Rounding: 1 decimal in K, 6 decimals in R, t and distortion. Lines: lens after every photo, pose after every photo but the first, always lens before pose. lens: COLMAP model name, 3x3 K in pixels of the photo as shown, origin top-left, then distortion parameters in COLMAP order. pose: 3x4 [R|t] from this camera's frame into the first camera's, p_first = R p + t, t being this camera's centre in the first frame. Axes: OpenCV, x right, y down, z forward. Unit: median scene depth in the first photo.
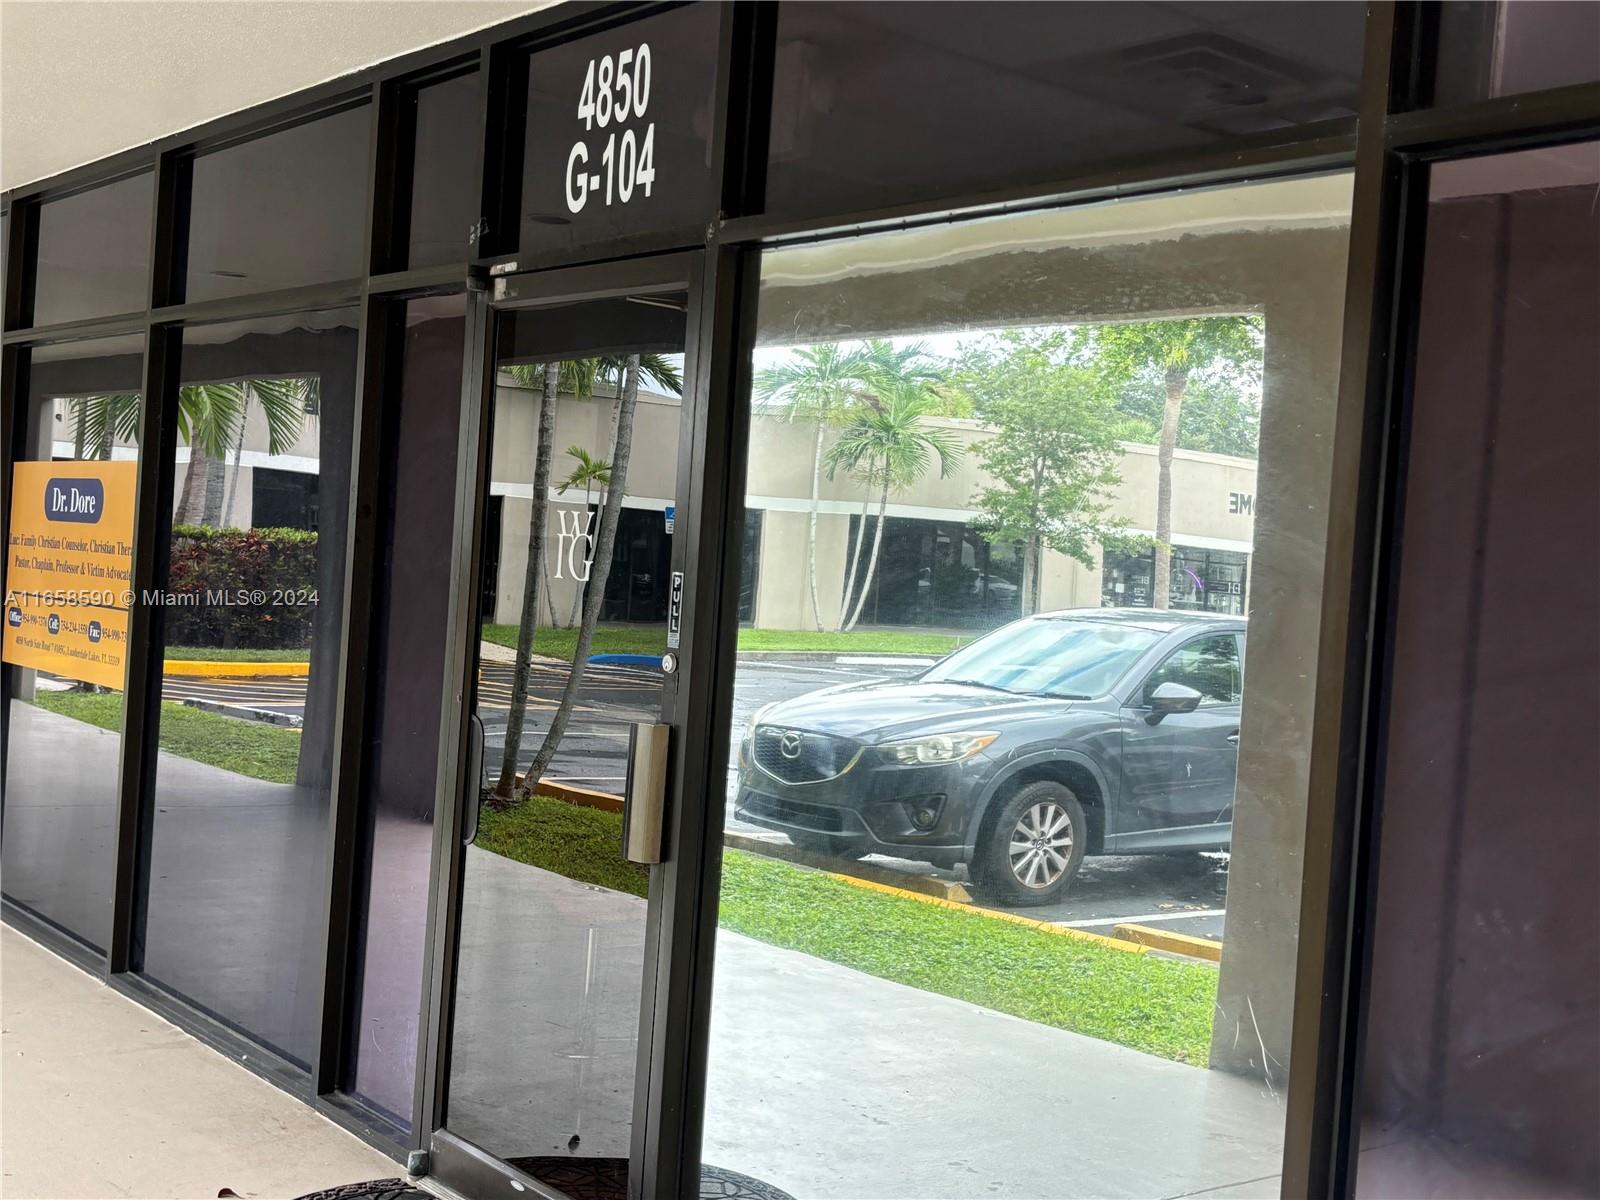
lens RADIAL K [[1940.8, 0, 800.0], [0, 1940.8, 600.0], [0, 0, 1]] dist [0.034966, 0.004146]
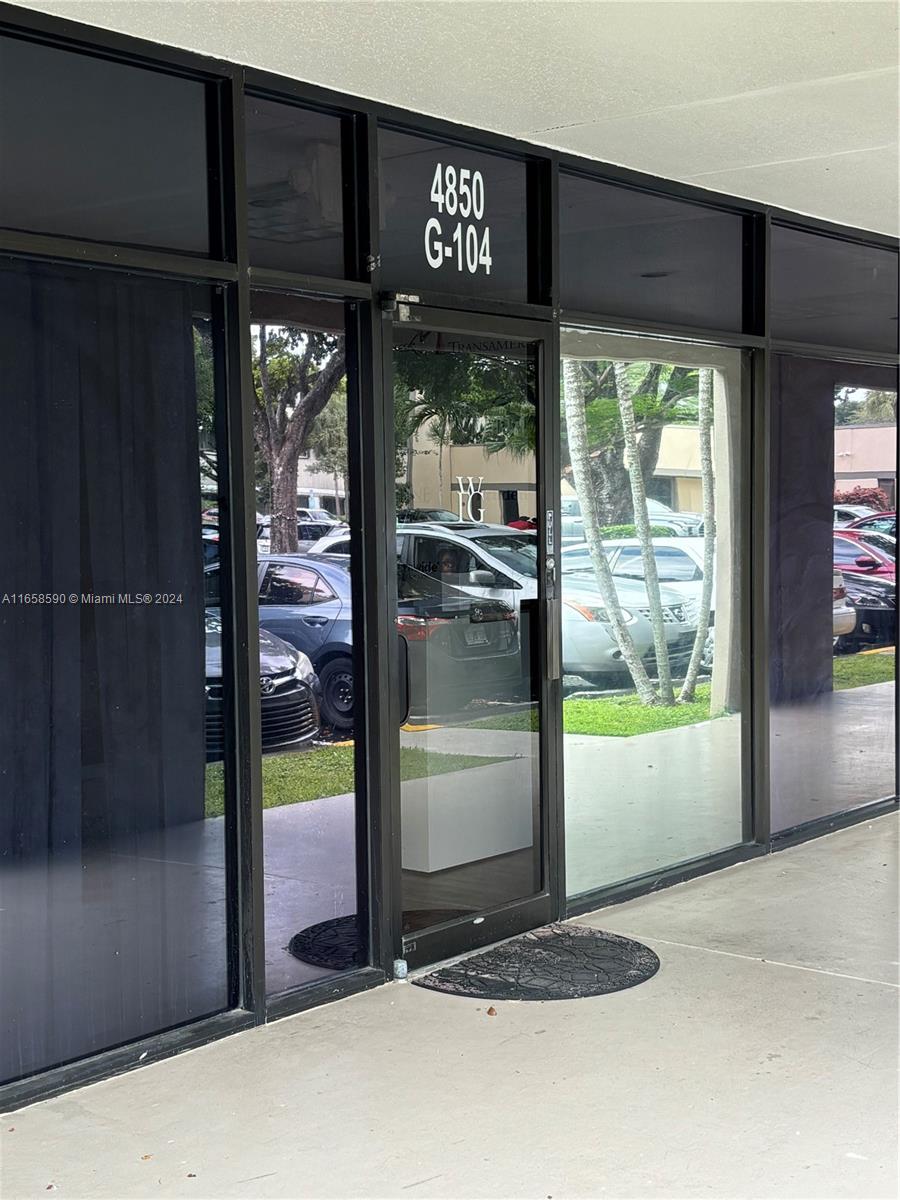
lens RADIAL K [[1743.9, 0, 450.0], [0, 1743.9, 600.0], [0, 0, 1]] dist [0.105066, -0.090418]
pose [[-0.218775, -0.121550, 0.968175, -1.421783], [0.014893, 0.991680, 0.127866, -0.122333], [-0.975662, 0.042393, -0.215144, 1.294288]]
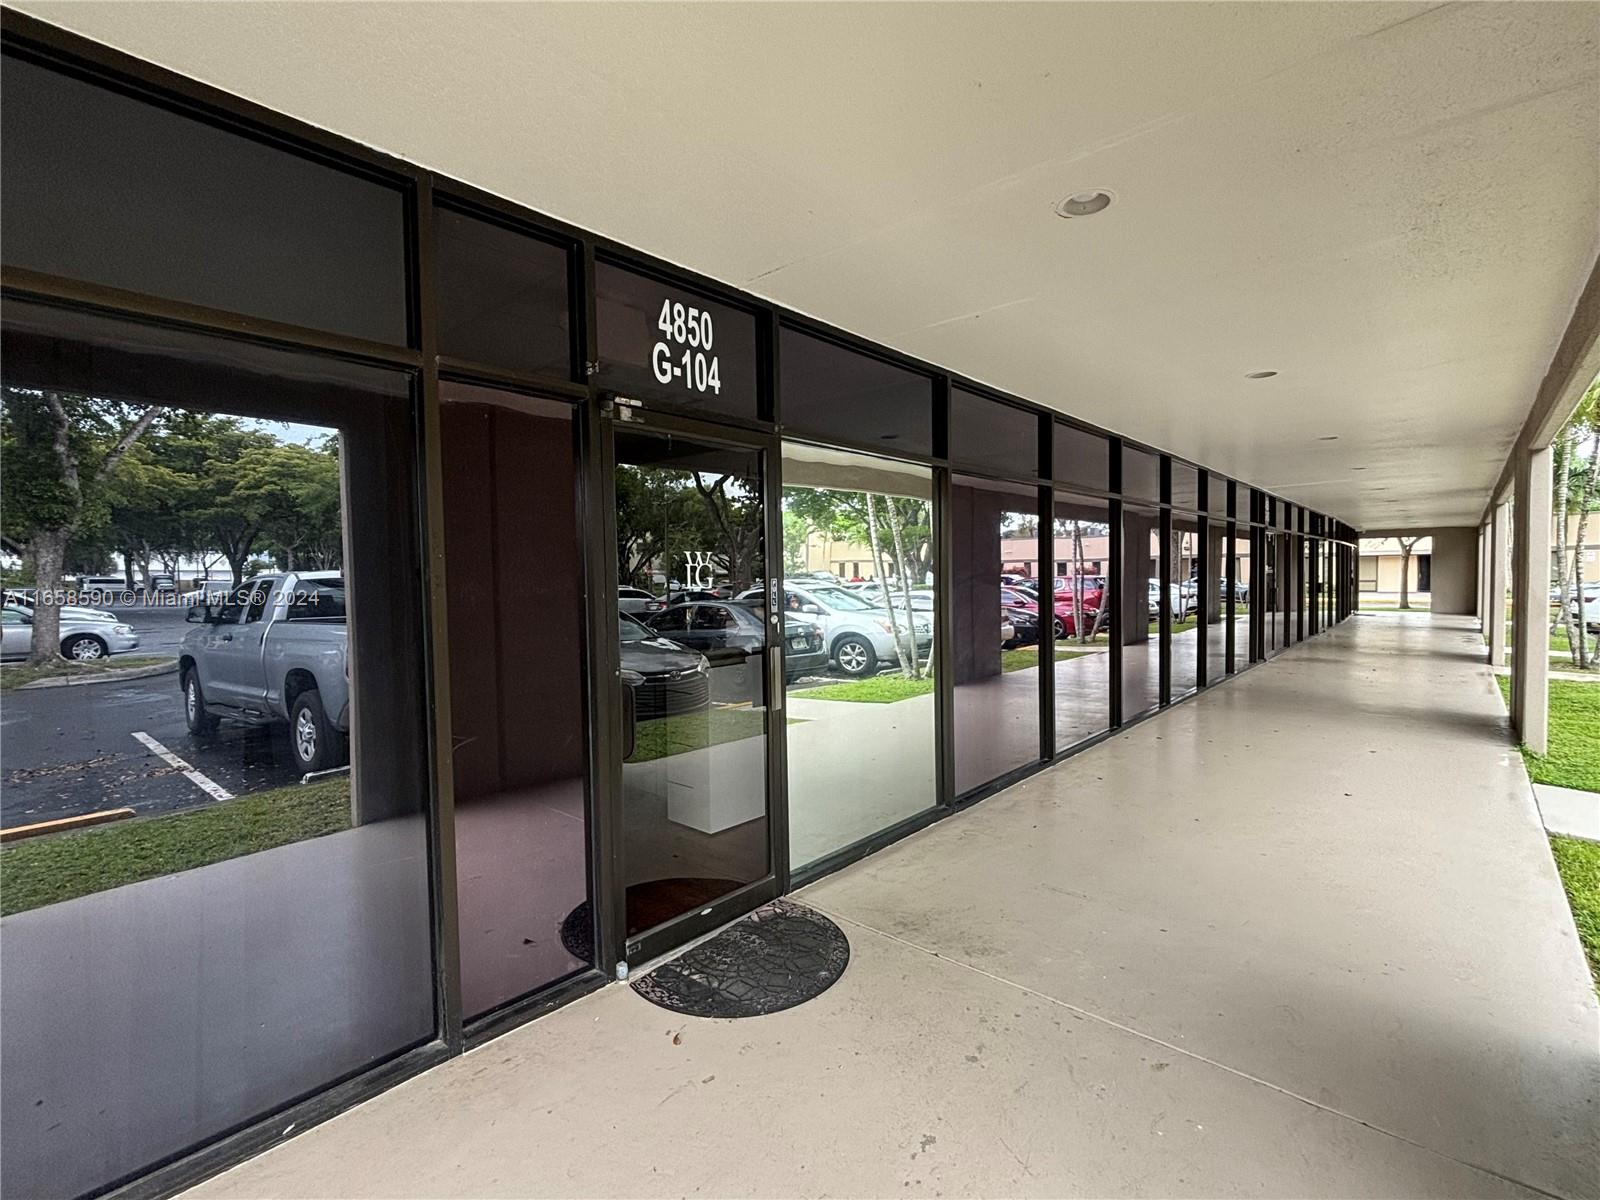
lens RADIAL K [[743.3, 0, 798.2], [0, 743.3, 596.4], [0, 0, 1]] dist [-0.001928, 0.001005]
pose [[-0.164680, -0.095638, 0.981699, -0.829105], [0.023095, 0.994641, 0.100773, -0.072145], [-0.986077, 0.039268, -0.161589, 1.007930]]
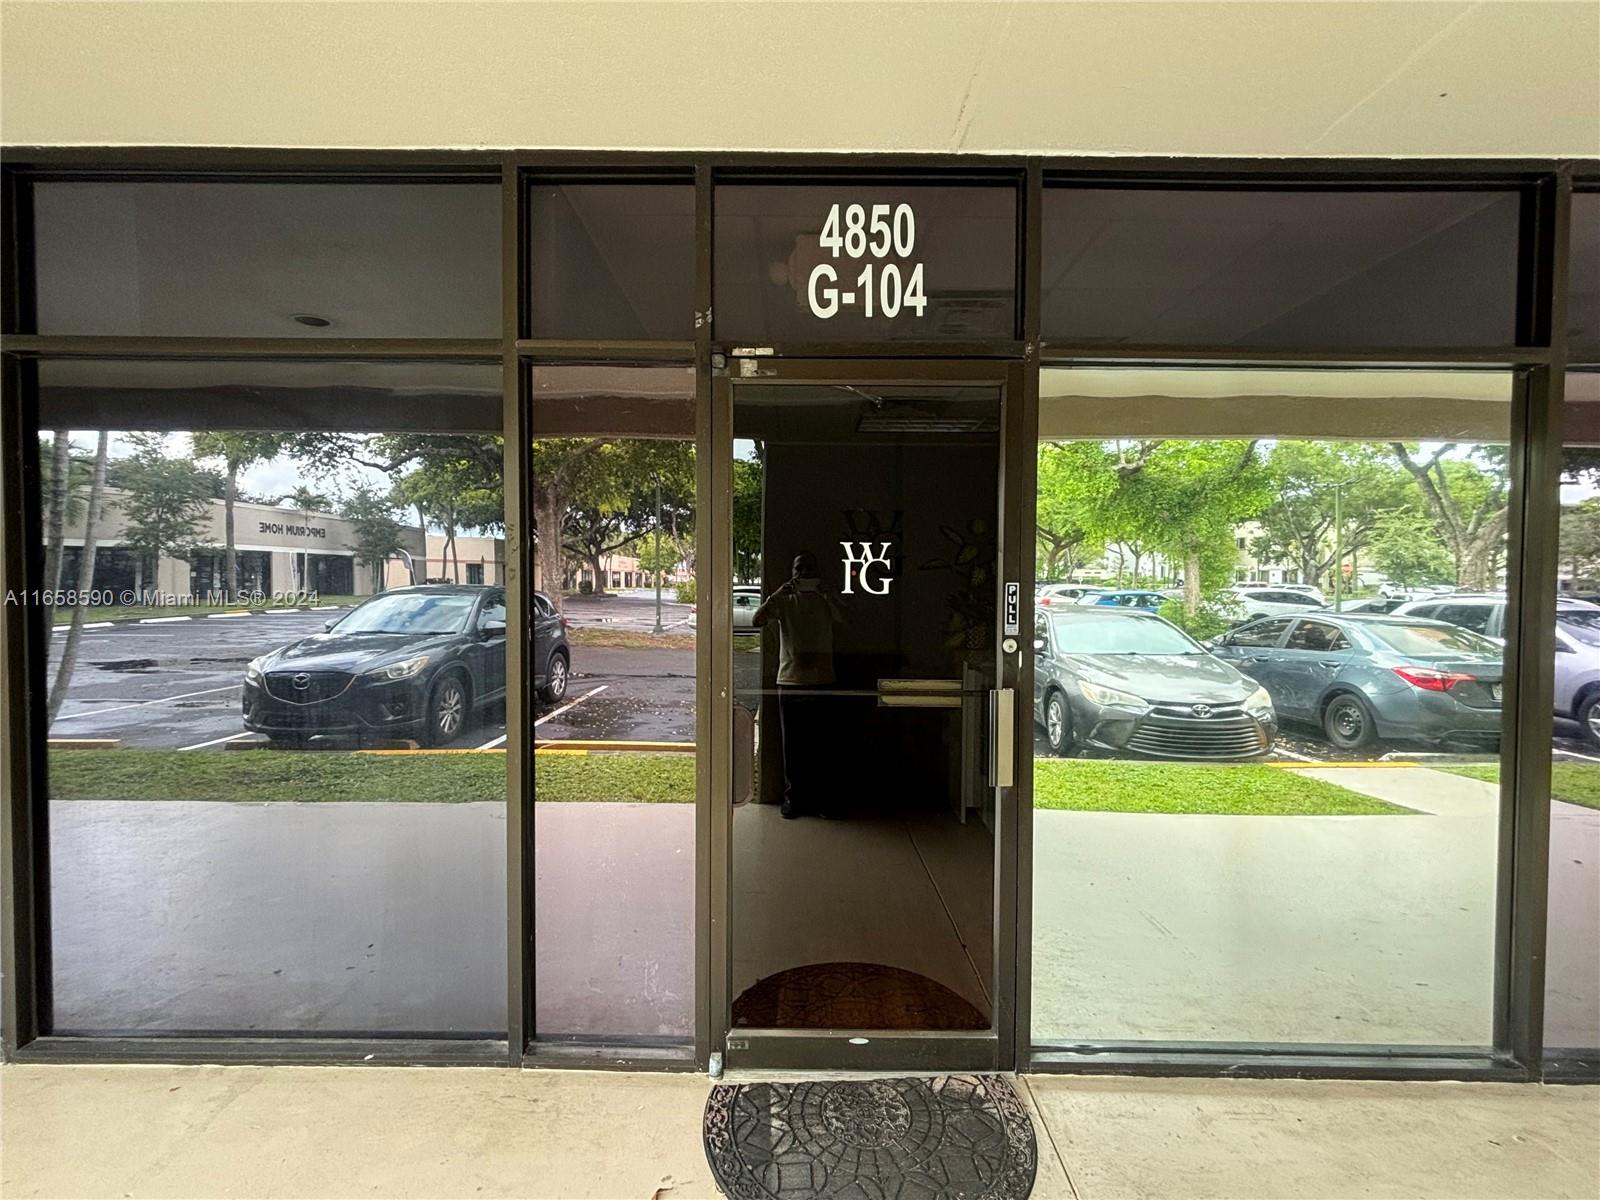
lens RADIAL K [[743.3, 0, 798.2], [0, 743.3, 596.4], [0, 0, 1]] dist [-0.001928, 0.001005]
pose [[0.631062, -0.084077, 0.771162, -0.541450], [0.050142, 0.996451, 0.067606, -0.045217], [-0.774110, -0.003996, 0.633039, 0.699640]]
